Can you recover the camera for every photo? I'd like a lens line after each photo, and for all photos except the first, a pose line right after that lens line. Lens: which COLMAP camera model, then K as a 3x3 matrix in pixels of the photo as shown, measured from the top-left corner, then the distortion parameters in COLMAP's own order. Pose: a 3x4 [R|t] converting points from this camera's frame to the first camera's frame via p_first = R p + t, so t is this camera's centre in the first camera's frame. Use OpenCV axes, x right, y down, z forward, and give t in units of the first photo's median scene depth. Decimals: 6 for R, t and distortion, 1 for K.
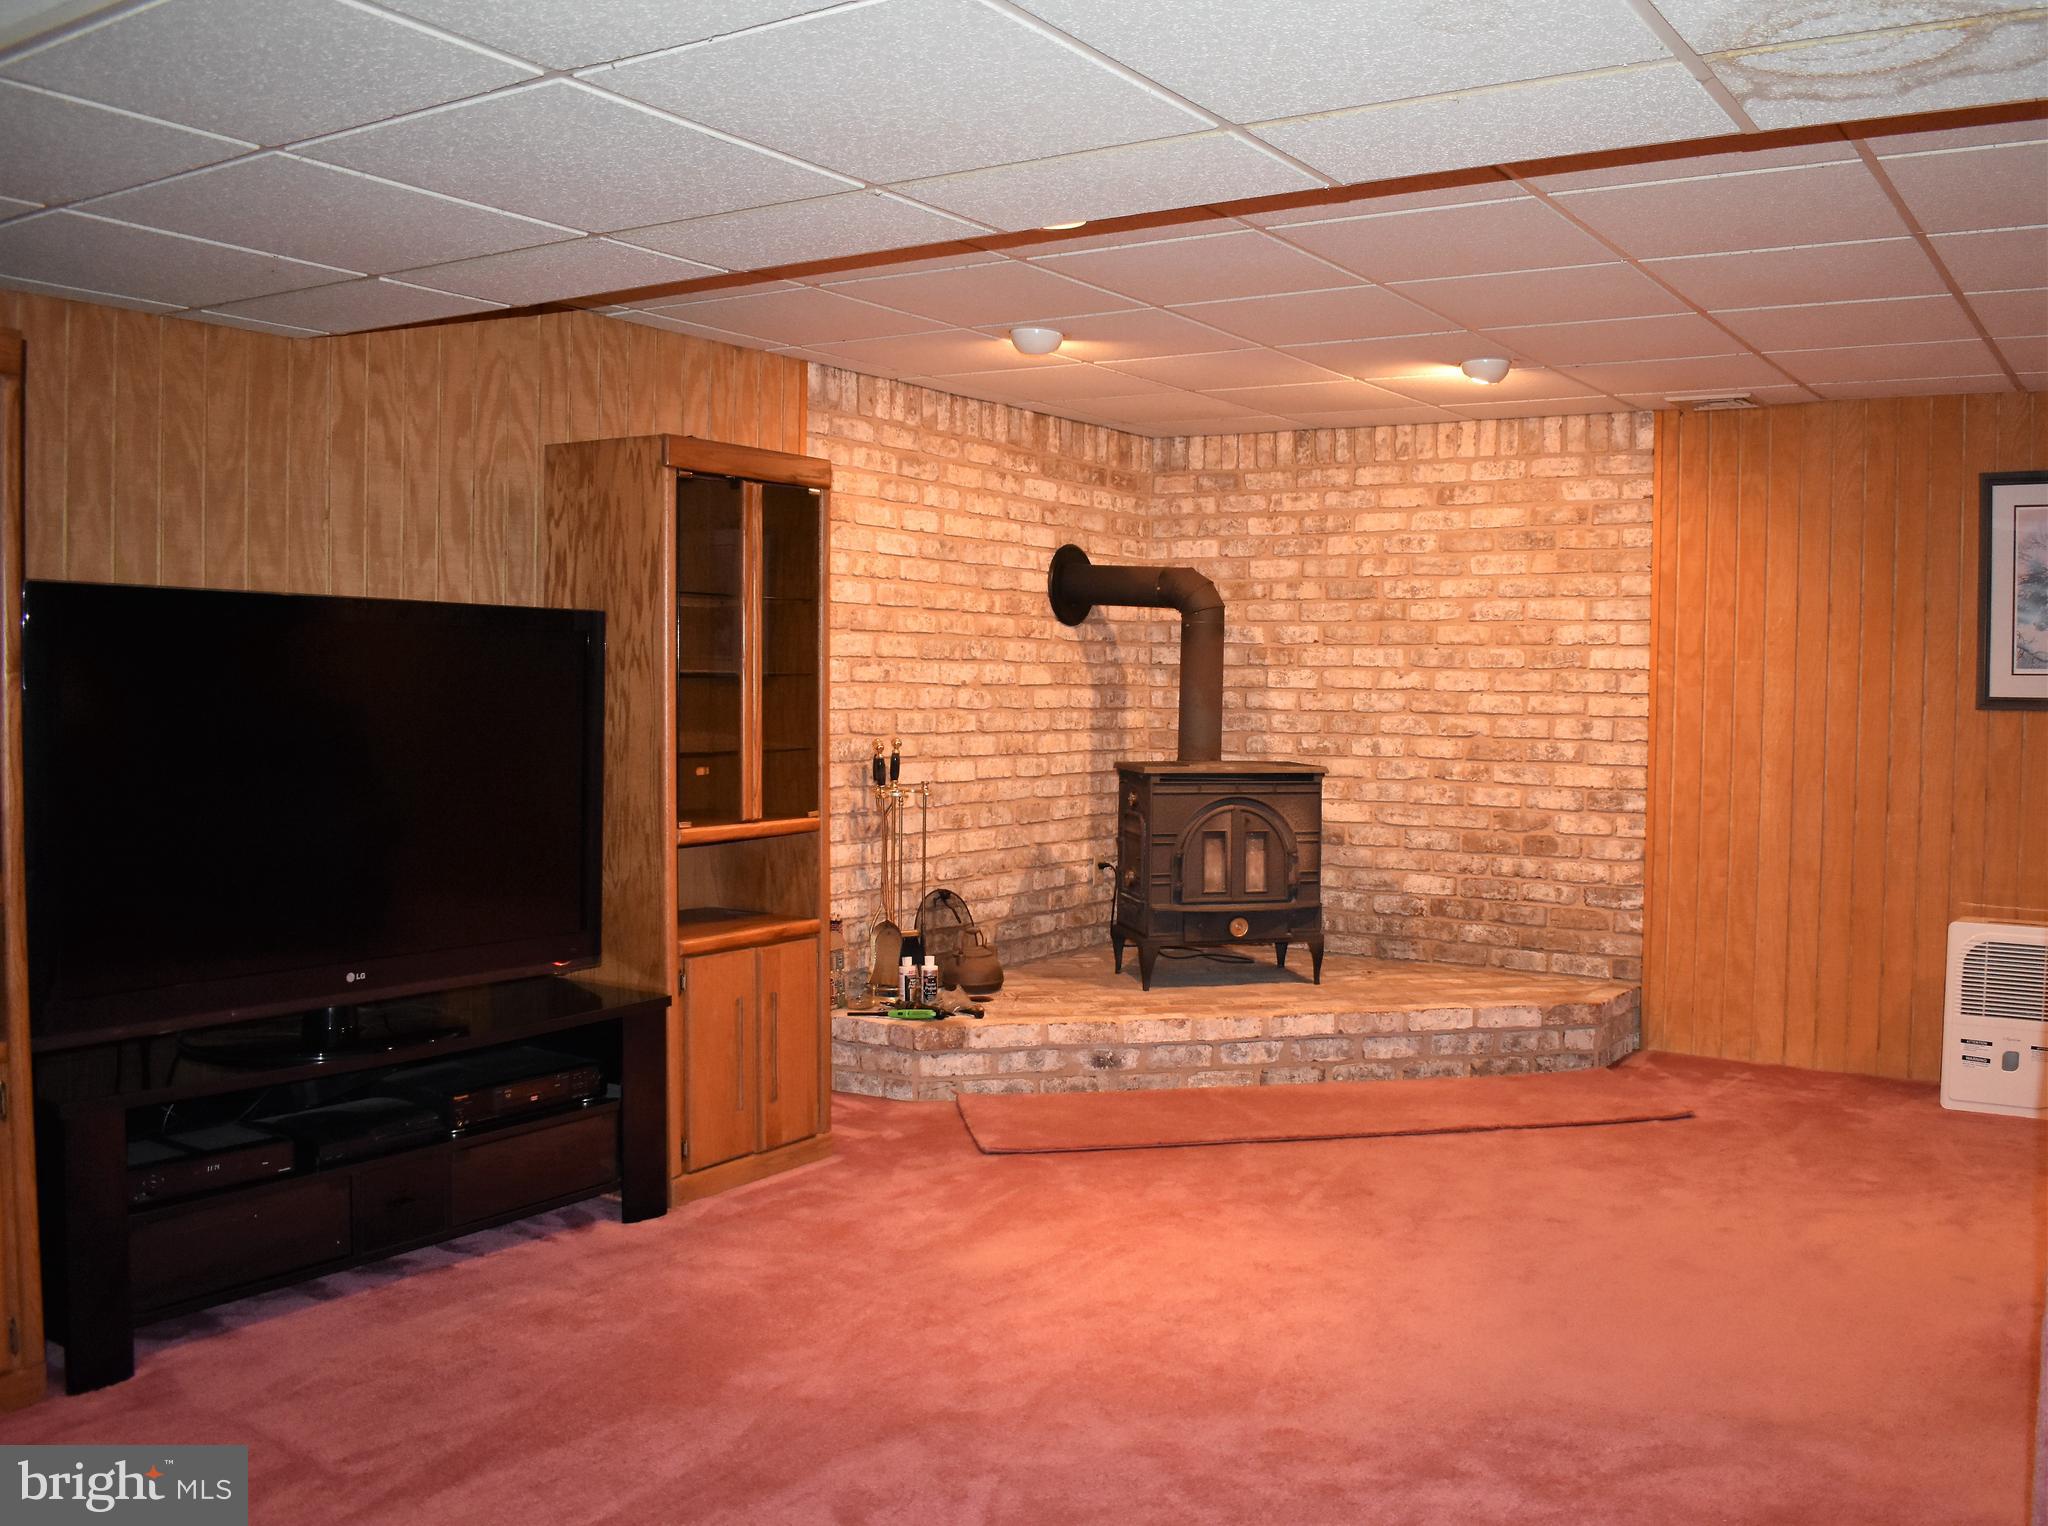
lens RADIAL K [[1915.8, 0, 1028.1], [0, 1915.8, 763.9], [0, 0, 1]] dist [-0.080536, 0.000000]
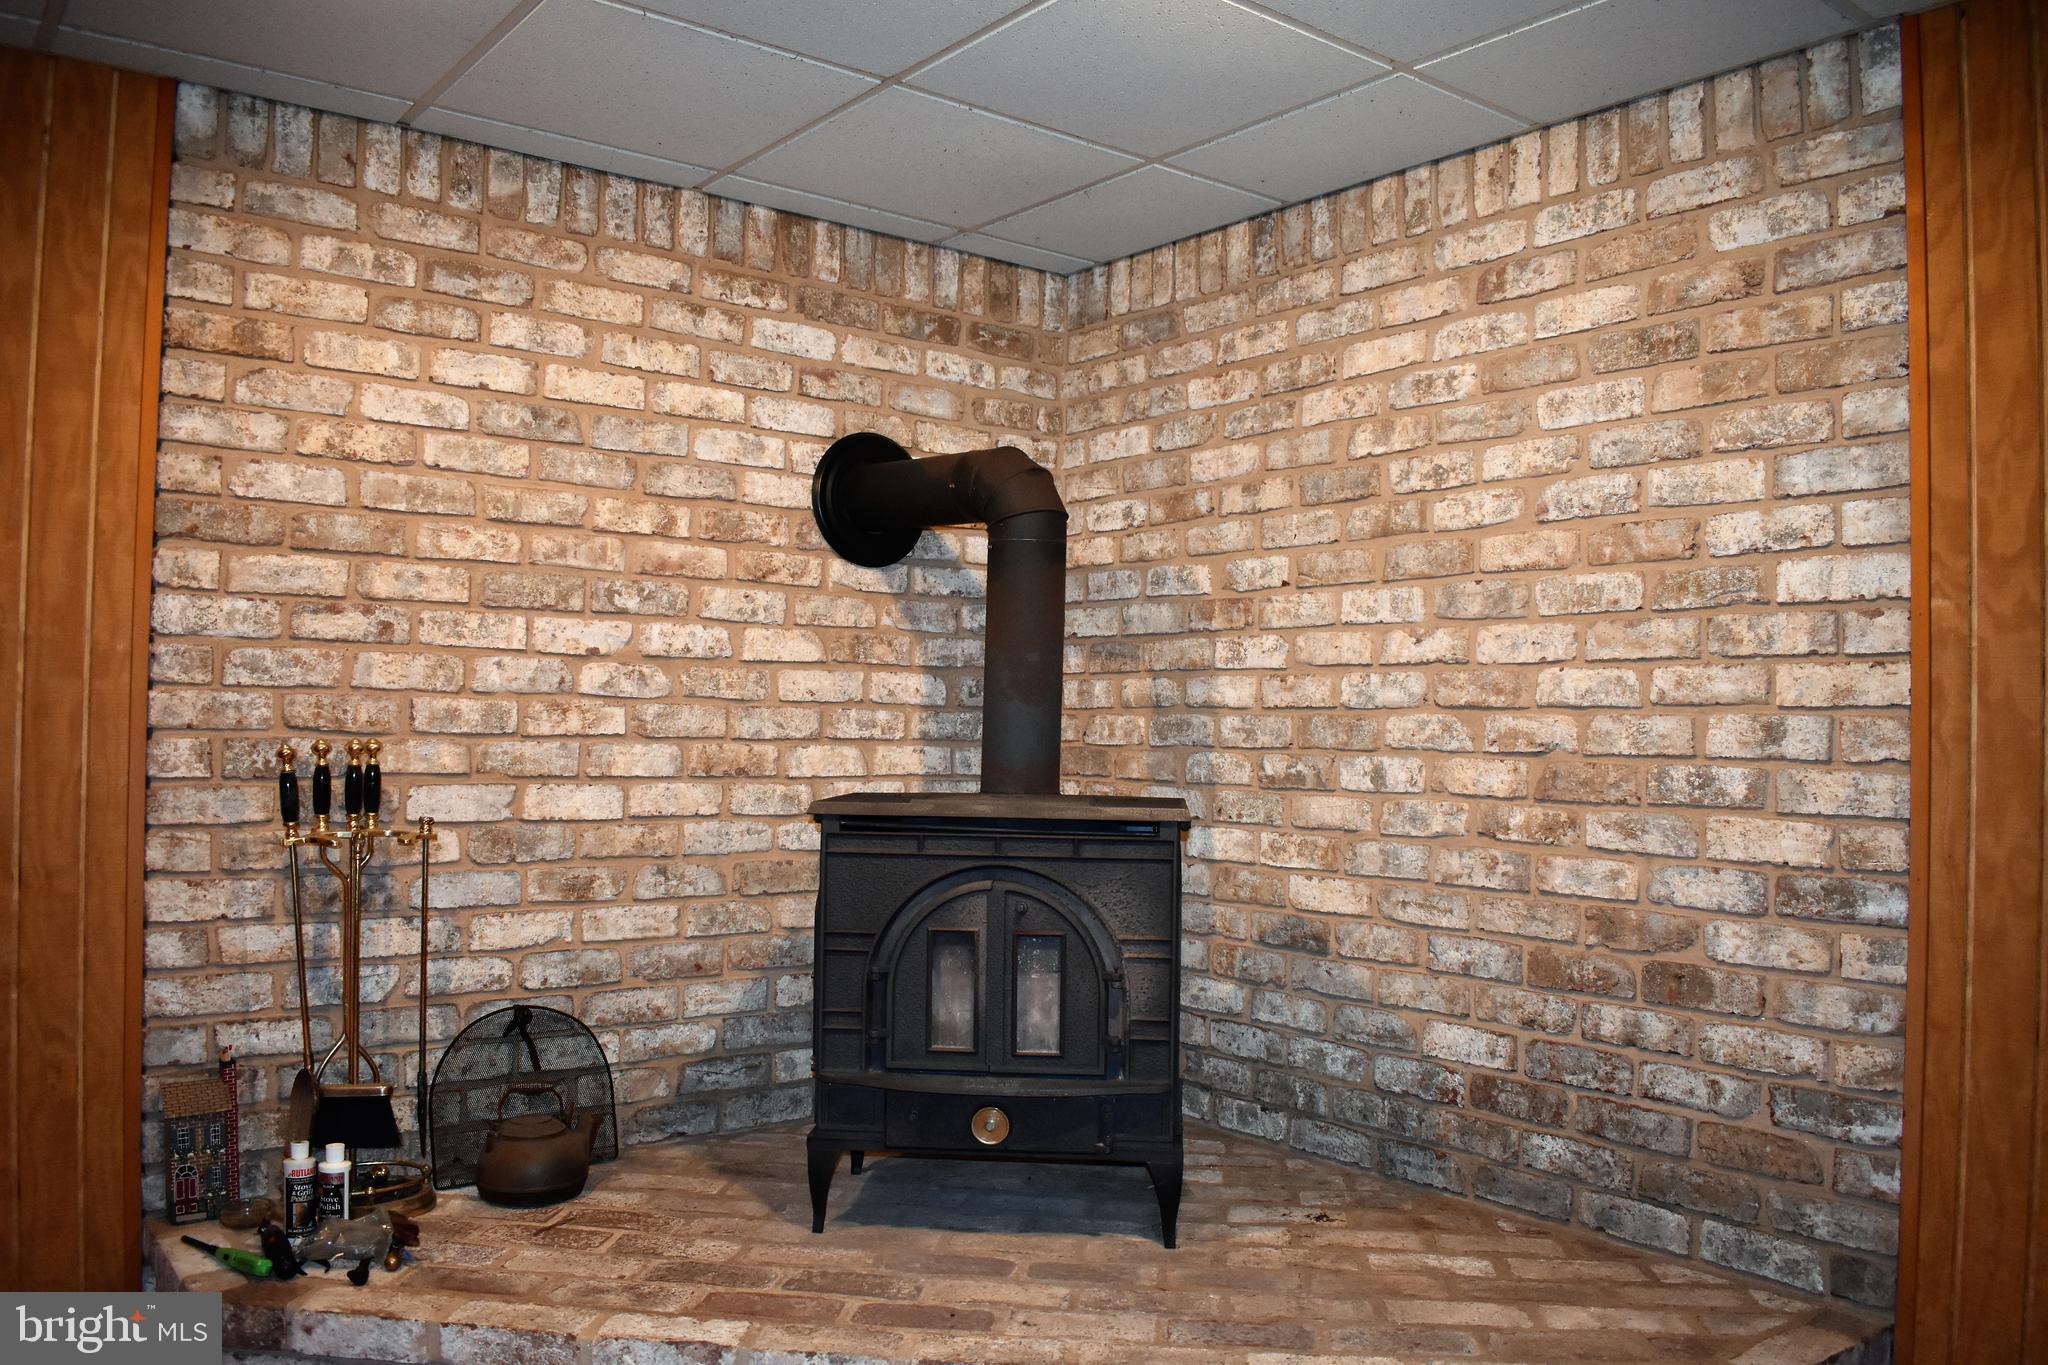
lens RADIAL K [[1623.2, 0, 932.6], [0, 1623.2, 696.4], [0, 0, 1]] dist [-0.089492, 0.007433]
pose [[0.940462, -0.001620, -0.339894, 0.228852], [-0.020613, 0.997876, -0.061792, -0.000248], [0.339272, 0.065119, 0.938432, 0.564320]]
